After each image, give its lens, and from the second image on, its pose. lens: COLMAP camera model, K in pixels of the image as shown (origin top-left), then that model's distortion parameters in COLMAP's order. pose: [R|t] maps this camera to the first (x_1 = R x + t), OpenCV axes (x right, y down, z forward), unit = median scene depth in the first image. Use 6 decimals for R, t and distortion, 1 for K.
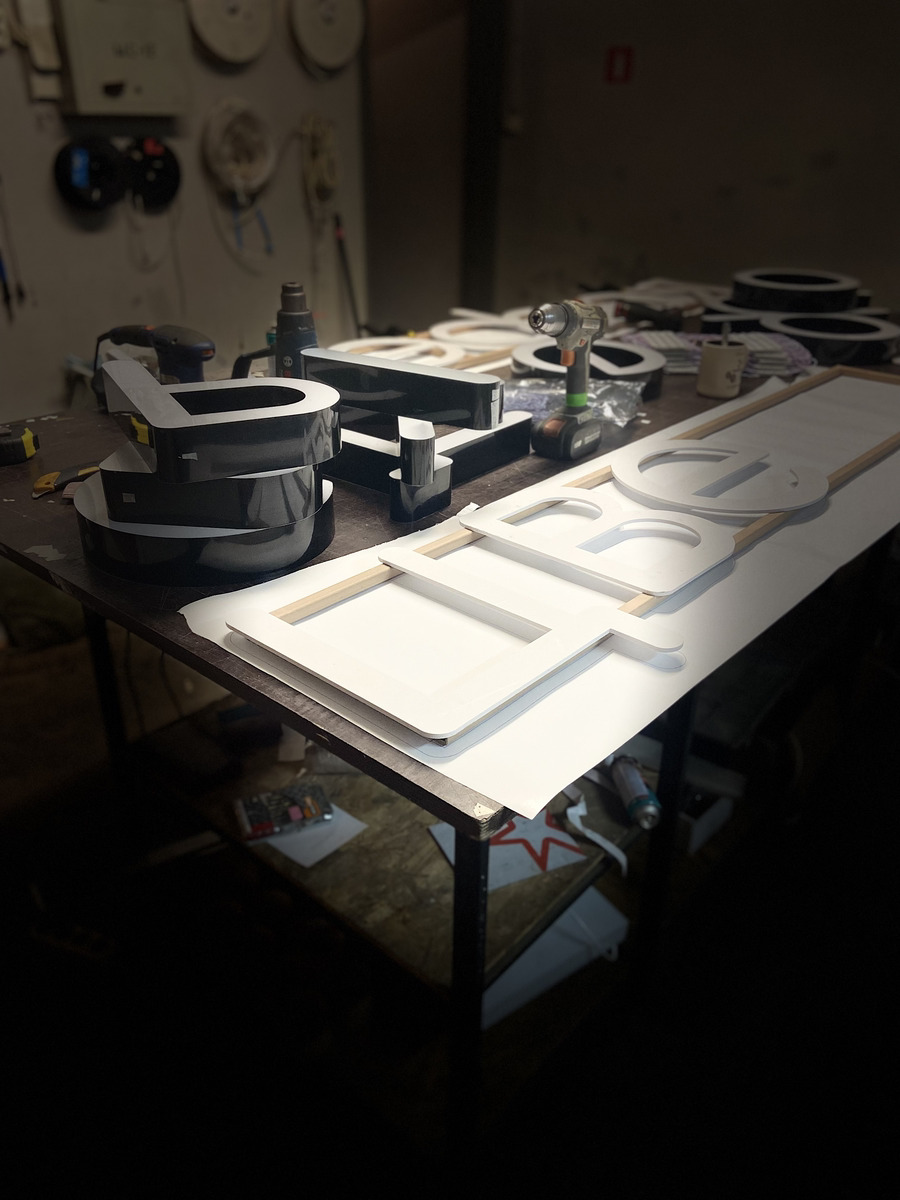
lens RADIAL K [[993.5, 0, 450.0], [0, 993.5, 600.0], [0, 0, 1]] dist [0.380498, -0.340924]
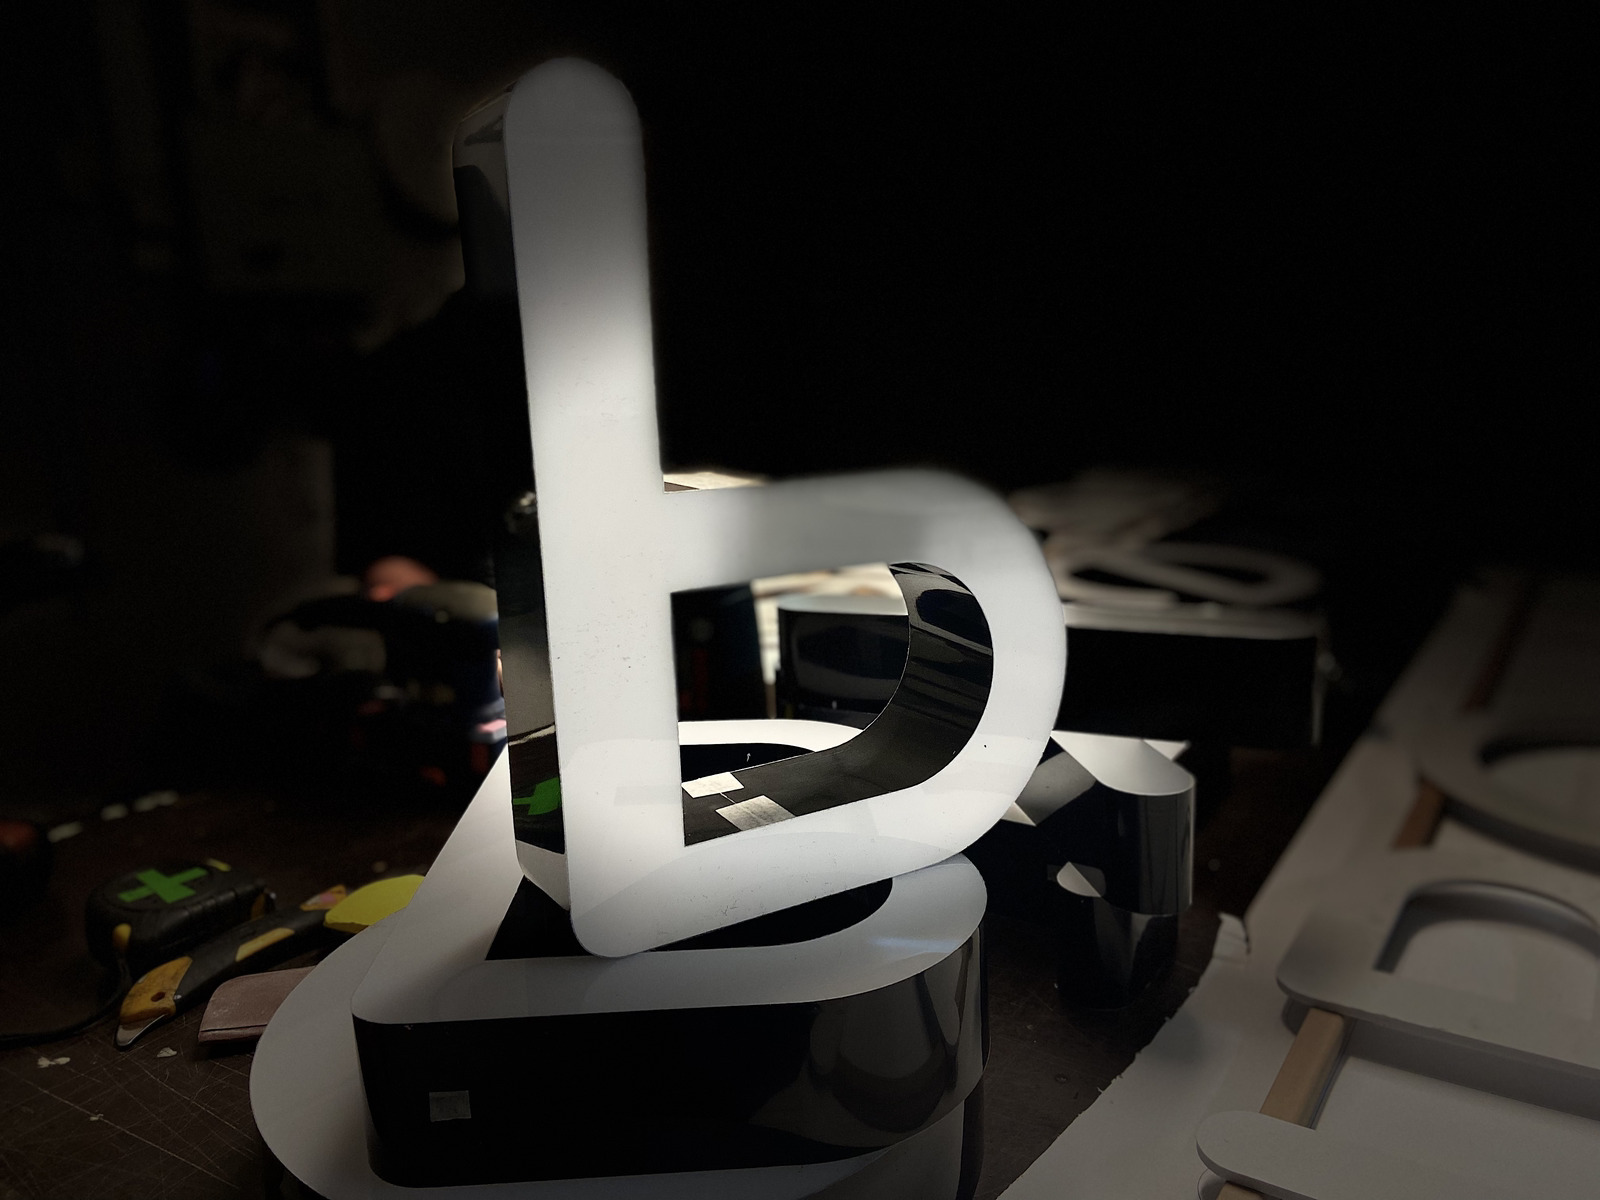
lens RADIAL K [[1324.7, 0, 800.0], [0, 1324.7, 600.0], [0, 0, 1]] dist [0.380498, -0.340924]
pose [[0.992206, -0.084739, 0.091358, -0.181710], [0.103244, 0.969573, -0.221964, -0.110496], [-0.069770, 0.229666, 0.970765, 0.427374]]
